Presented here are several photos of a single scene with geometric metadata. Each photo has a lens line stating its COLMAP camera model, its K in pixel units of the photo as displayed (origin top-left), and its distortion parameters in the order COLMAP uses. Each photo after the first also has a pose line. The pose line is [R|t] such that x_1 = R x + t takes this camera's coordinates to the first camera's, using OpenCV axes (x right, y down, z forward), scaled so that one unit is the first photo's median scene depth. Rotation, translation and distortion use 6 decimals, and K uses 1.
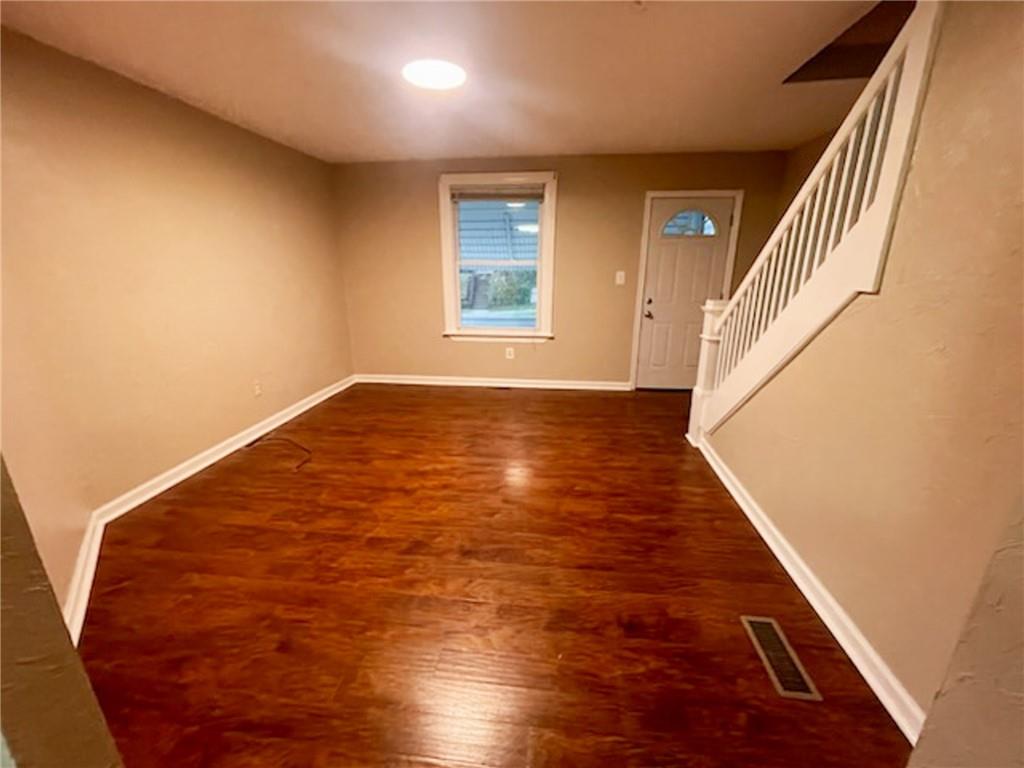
lens RADIAL K [[413.7, 0, 512.2], [0, 413.7, 389.1], [0, 0, 1]] dist [0.000637, 0.000110]
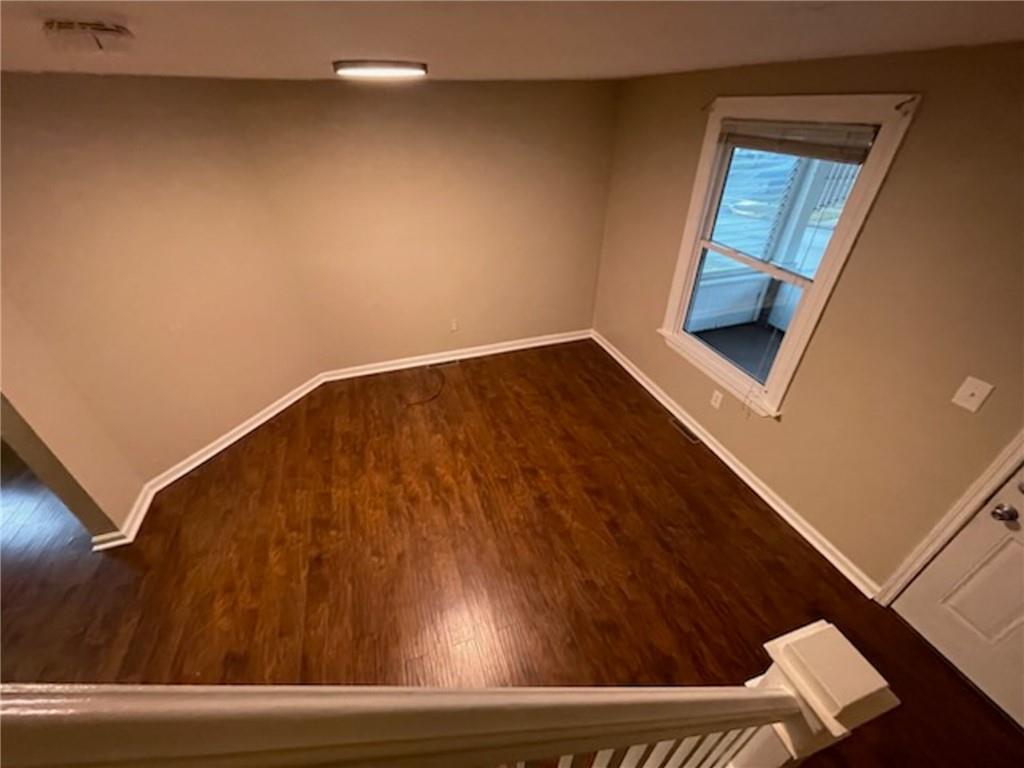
lens RADIAL K [[413.7, 0, 512.2], [0, 413.7, 389.1], [0, 0, 1]] dist [0.000637, 0.000110]
pose [[0.421237, 0.512420, -0.748321, 0.501731], [-0.253655, 0.858732, 0.445239, -0.458640], [0.870757, 0.002264, 0.491708, 0.586284]]
